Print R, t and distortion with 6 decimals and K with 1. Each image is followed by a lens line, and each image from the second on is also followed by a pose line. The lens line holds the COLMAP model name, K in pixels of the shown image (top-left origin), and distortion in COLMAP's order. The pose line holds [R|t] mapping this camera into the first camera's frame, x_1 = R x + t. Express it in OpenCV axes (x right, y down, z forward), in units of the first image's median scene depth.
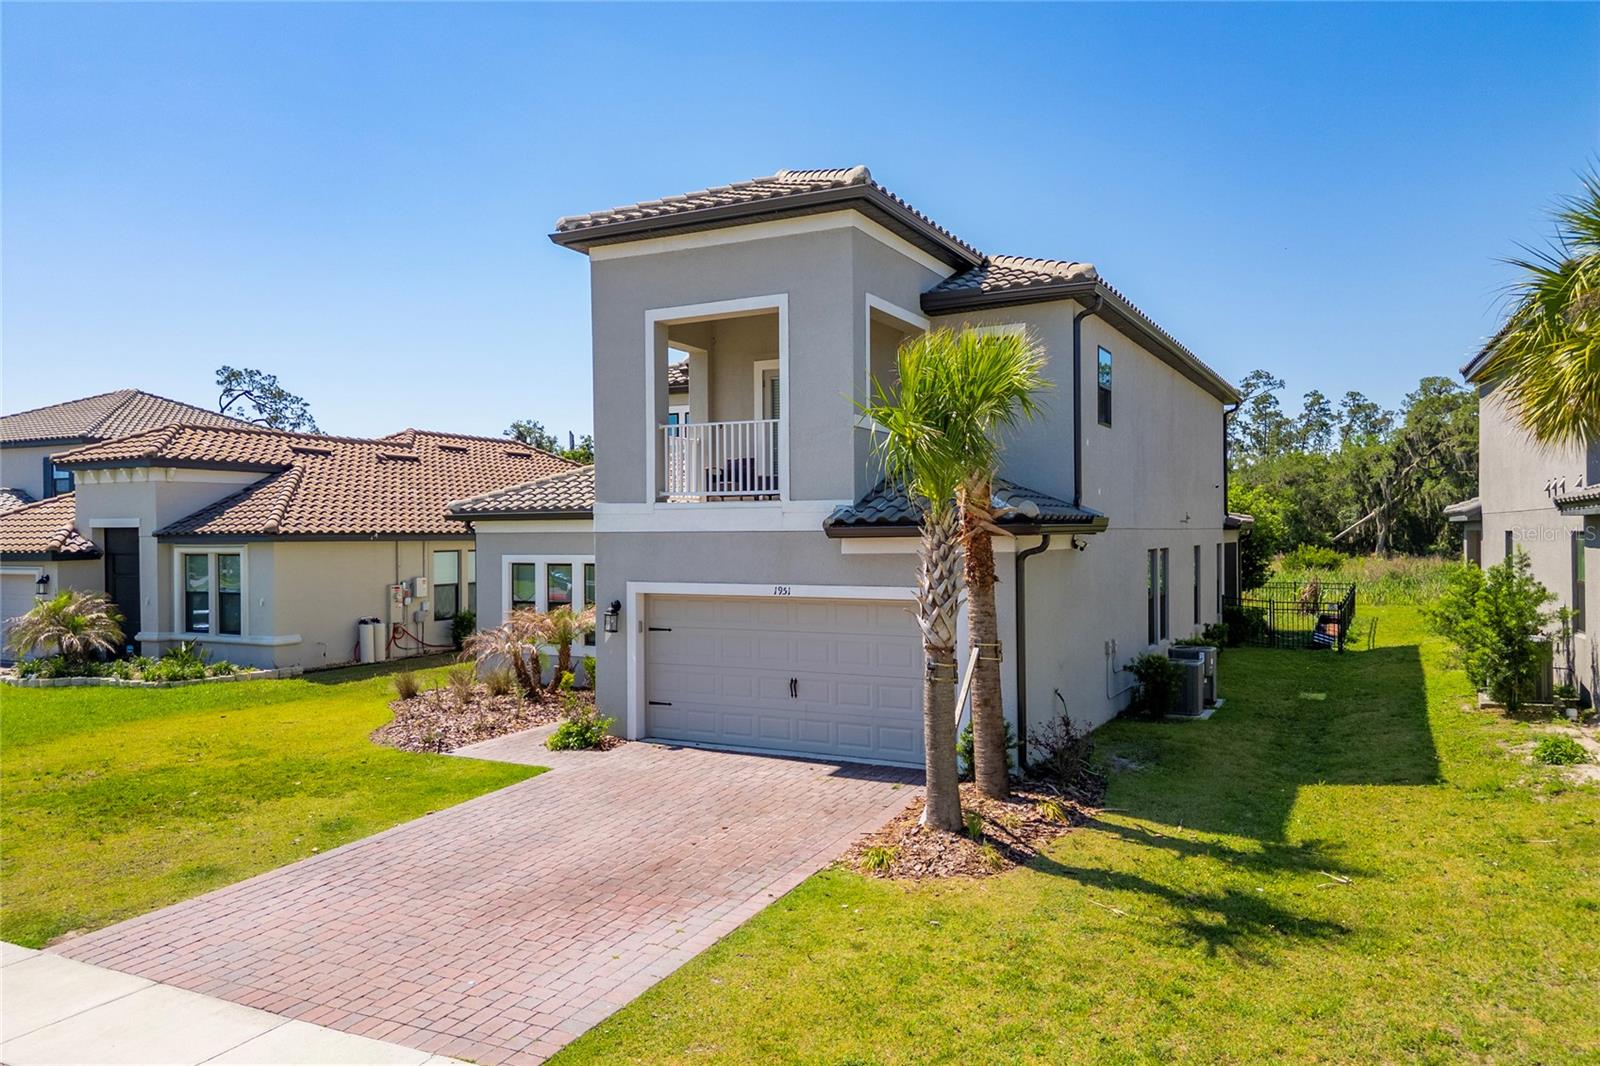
lens RADIAL K [[1119.9, 0, 807.5], [0, 1119.9, 553.3], [0, 0, 1]] dist [0.085829, -0.092312]
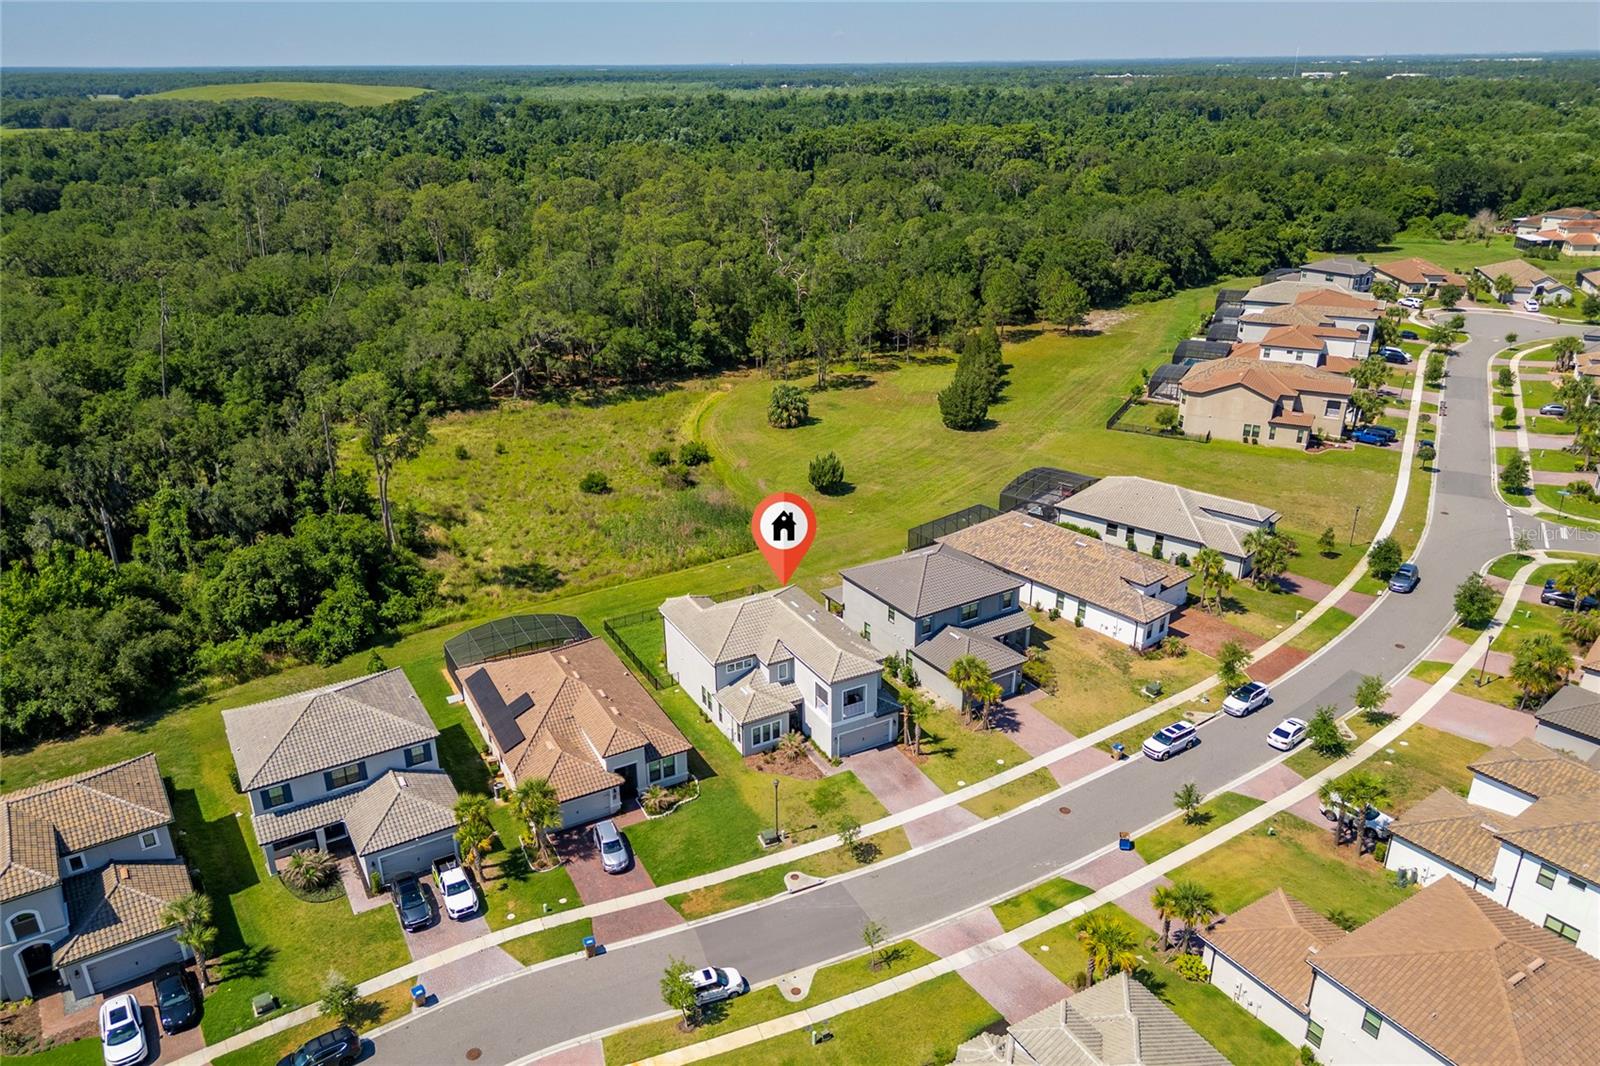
lens RADIAL K [[1123.4, 0, 800.0], [0, 1123.4, 533.0], [0, 0, 1]] dist [0.088196, -0.104013]
pose [[0.551840, -0.314725, 0.772283, -4.287973], [0.015737, 0.929819, 0.367680, -2.975516], [-0.833802, -0.190746, 0.518064, -1.550164]]
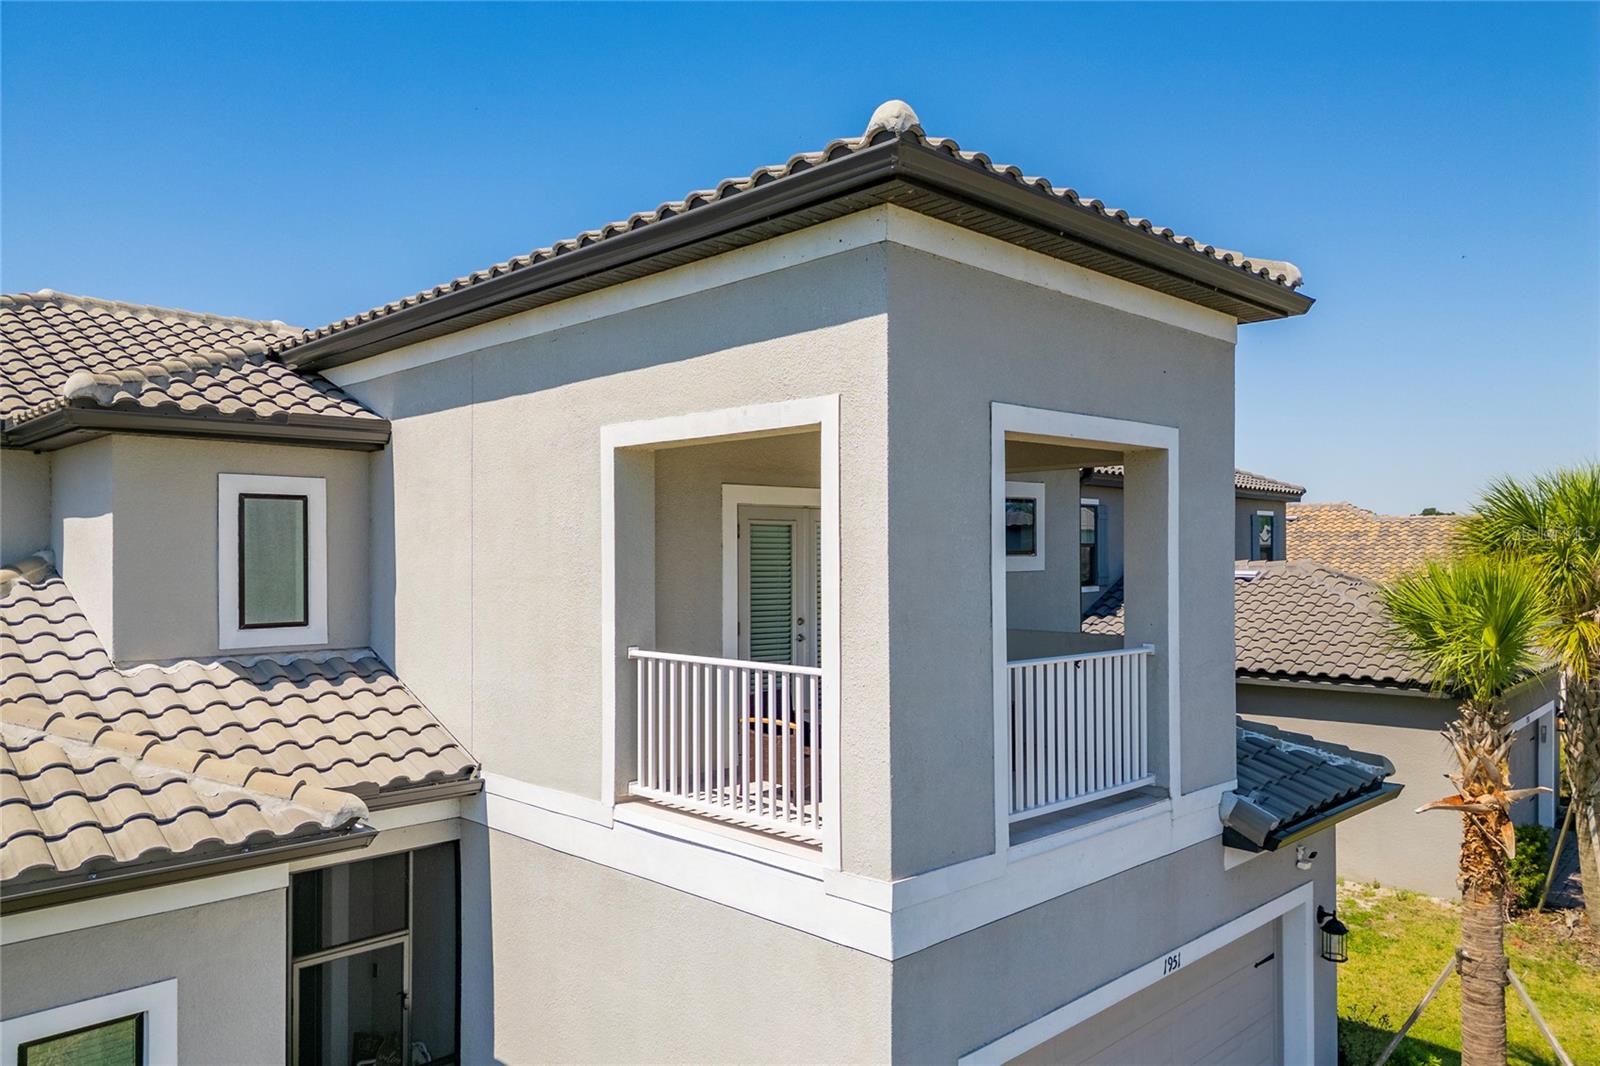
lens RADIAL K [[1127.1, 0, 798.3], [0, 1127.1, 554.8], [0, 0, 1]] dist [0.083996, -0.099565]
pose [[0.306741, 0.004019, 0.951784, -0.573936], [0.017671, 0.999795, -0.009917, -0.154052], [-0.951629, 0.019861, 0.306607, 0.936898]]
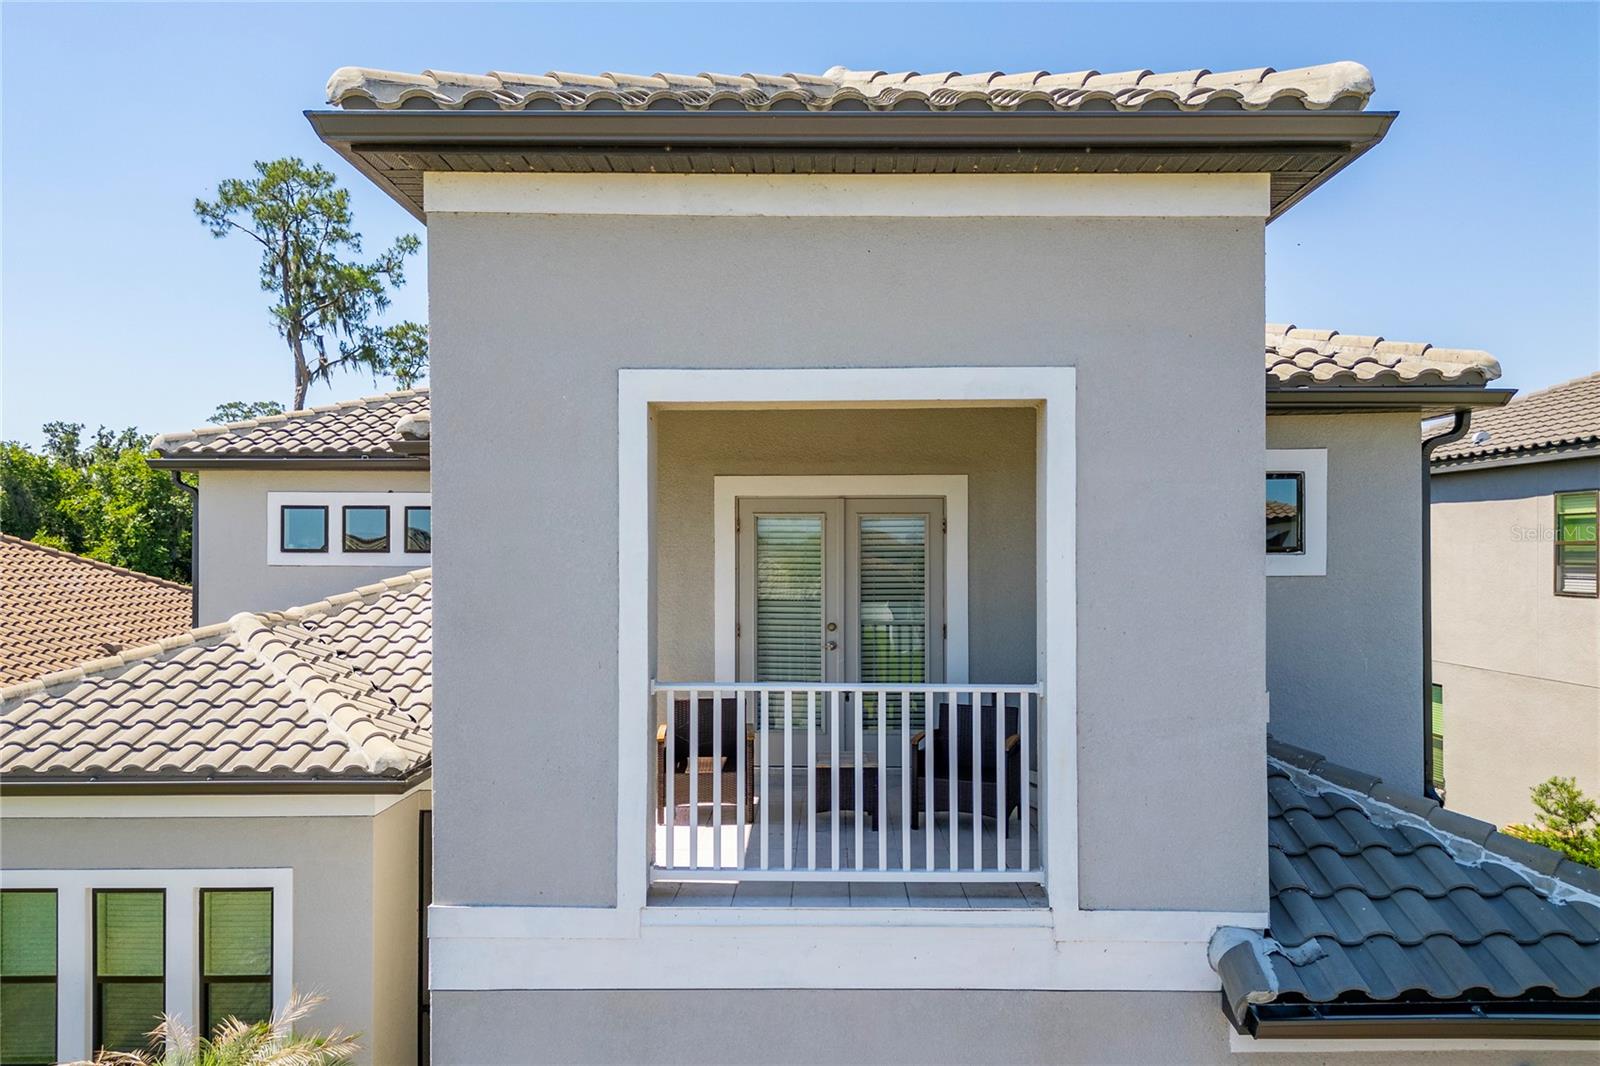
lens RADIAL K [[1145.9, 0, 832.3], [0, 1145.9, 560.2], [0, 0, 1]] dist [0.033834, -0.004318]
pose [[0.888332, 0.000610, 0.459201, -0.250374], [0.003977, 0.999951, -0.009022, -0.151220], [-0.459184, 0.009841, 0.888287, 0.644273]]
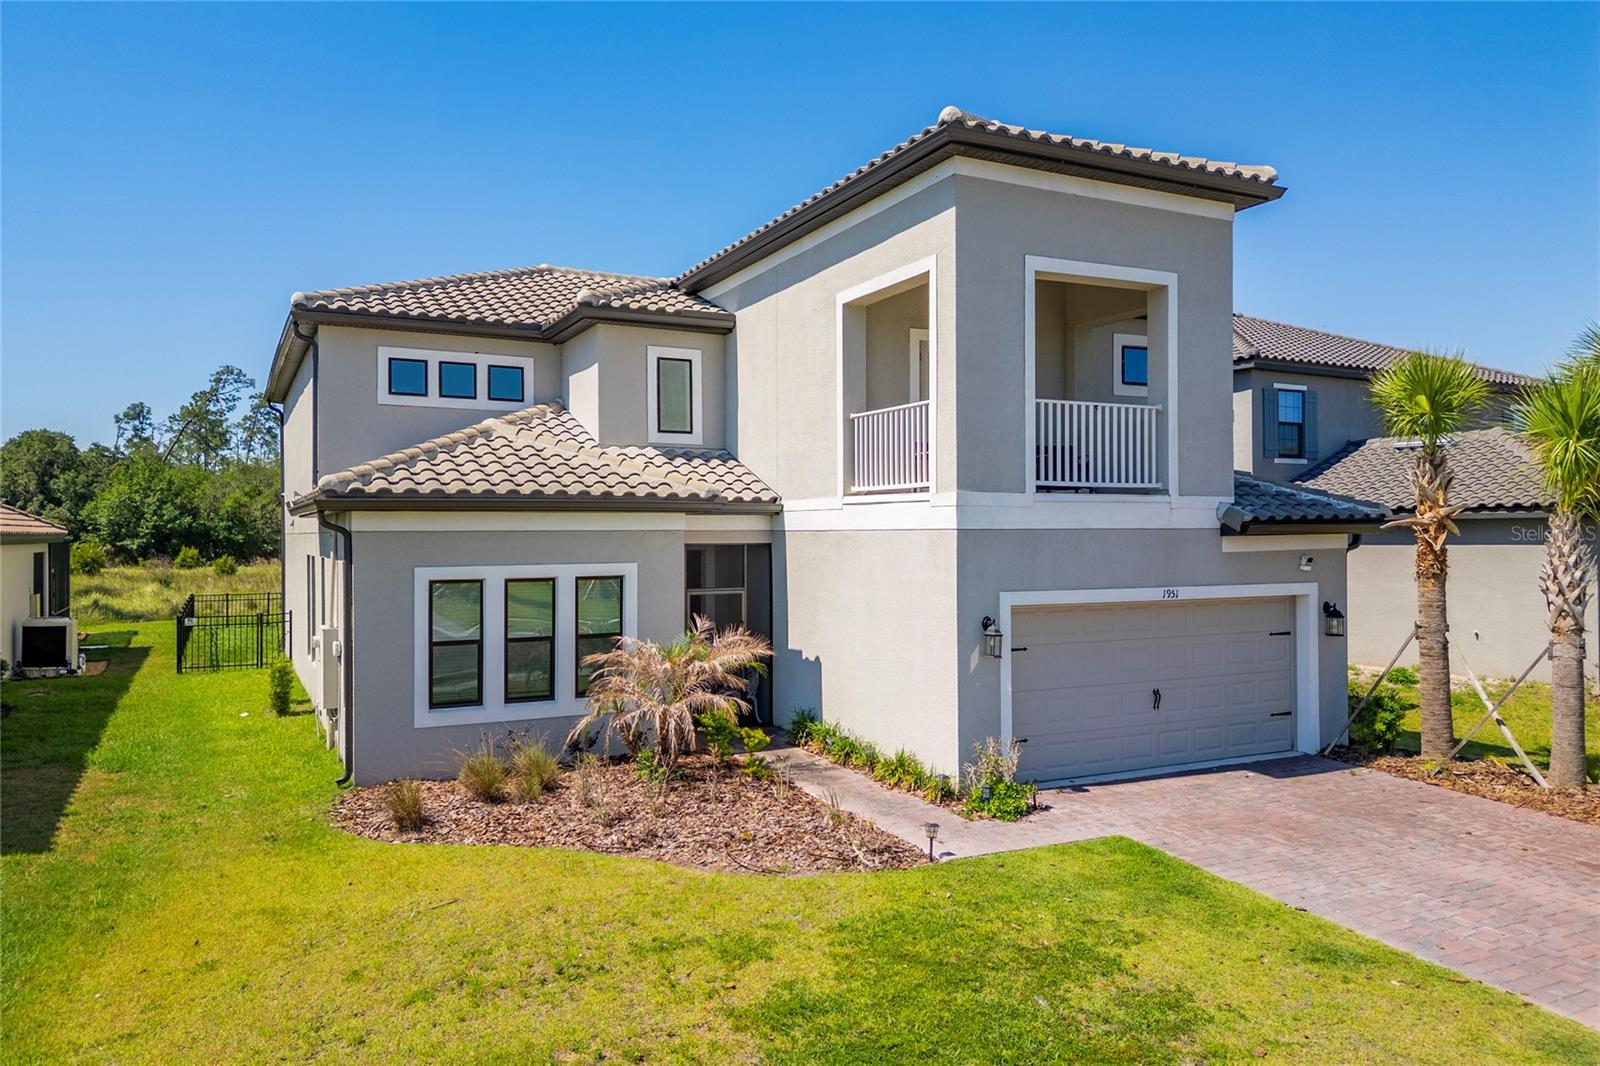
lens RADIAL K [[1123.4, 0, 800.0], [0, 1123.4, 533.0], [0, 0, 1]] dist [0.088196, -0.104013]
pose [[0.580883, 0.003281, 0.813981, -0.895578], [0.016307, 0.999744, -0.015667, -0.006170], [-0.813824, 0.022375, 0.580680, 0.662528]]
